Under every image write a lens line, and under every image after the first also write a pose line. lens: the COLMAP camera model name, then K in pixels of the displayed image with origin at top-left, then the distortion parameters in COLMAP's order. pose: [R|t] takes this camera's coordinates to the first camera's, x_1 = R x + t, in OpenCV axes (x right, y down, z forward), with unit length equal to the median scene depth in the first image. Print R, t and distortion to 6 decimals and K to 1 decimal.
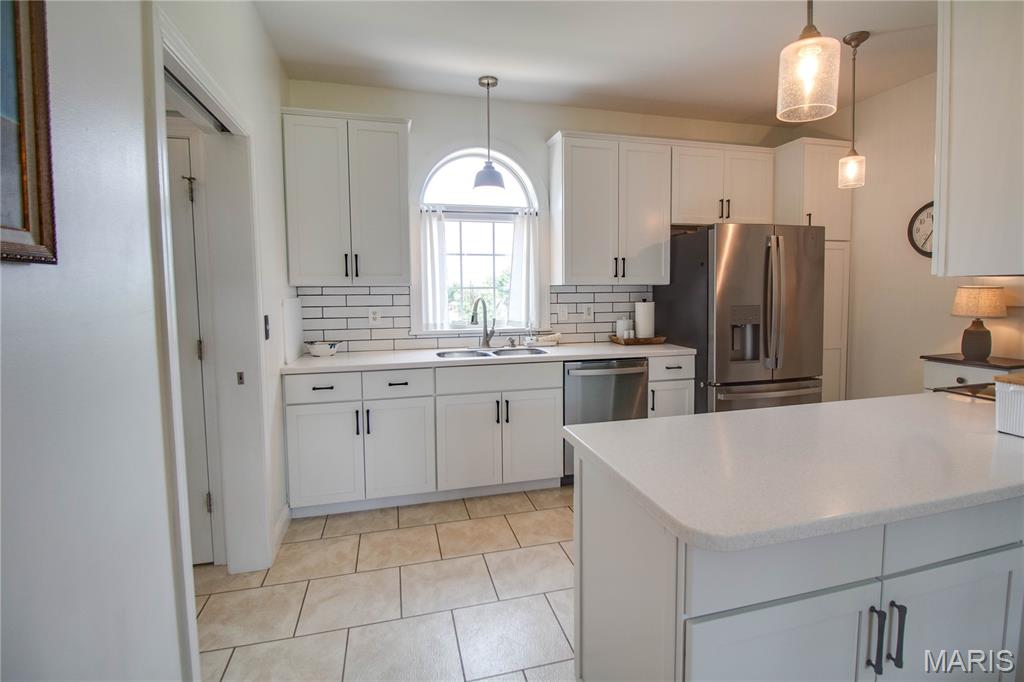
lens RADIAL K [[496.3, 0, 523.3], [0, 496.3, 324.8], [0, 0, 1]] dist [-0.001851, -0.000142]
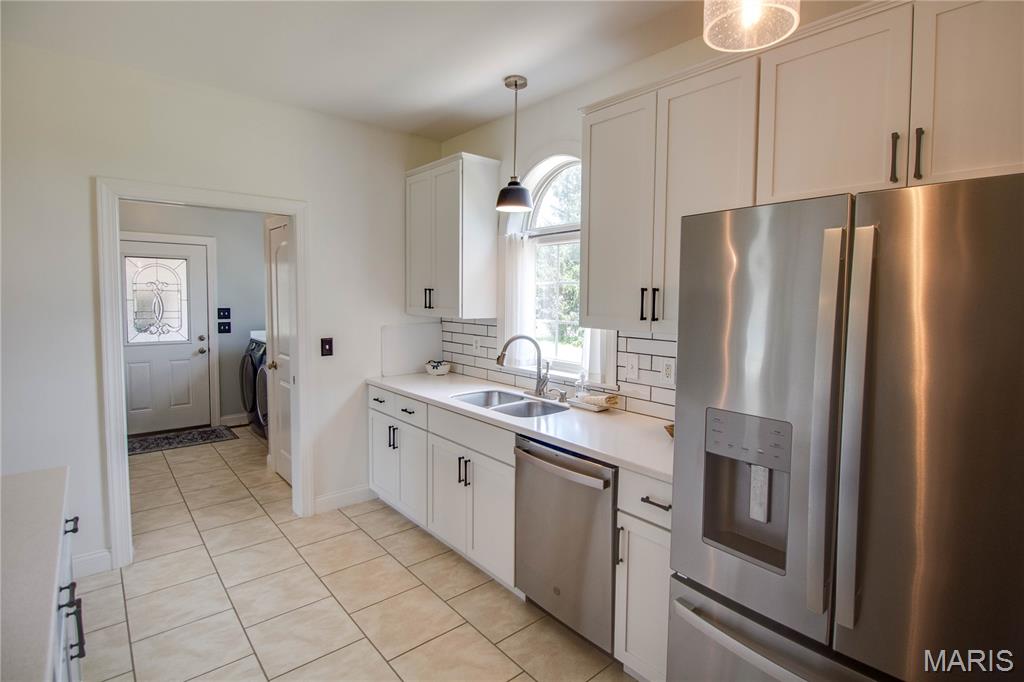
lens RADIAL K [[488.6, 0, 522.4], [0, 488.6, 326.1], [0, 0, 1]] dist [0.000108, -0.011852]
pose [[0.446718, 0.066348, -0.892211, 0.699535], [-0.075273, 0.996498, 0.036415, -0.107643], [0.891503, 0.050892, 0.450148, 0.657251]]
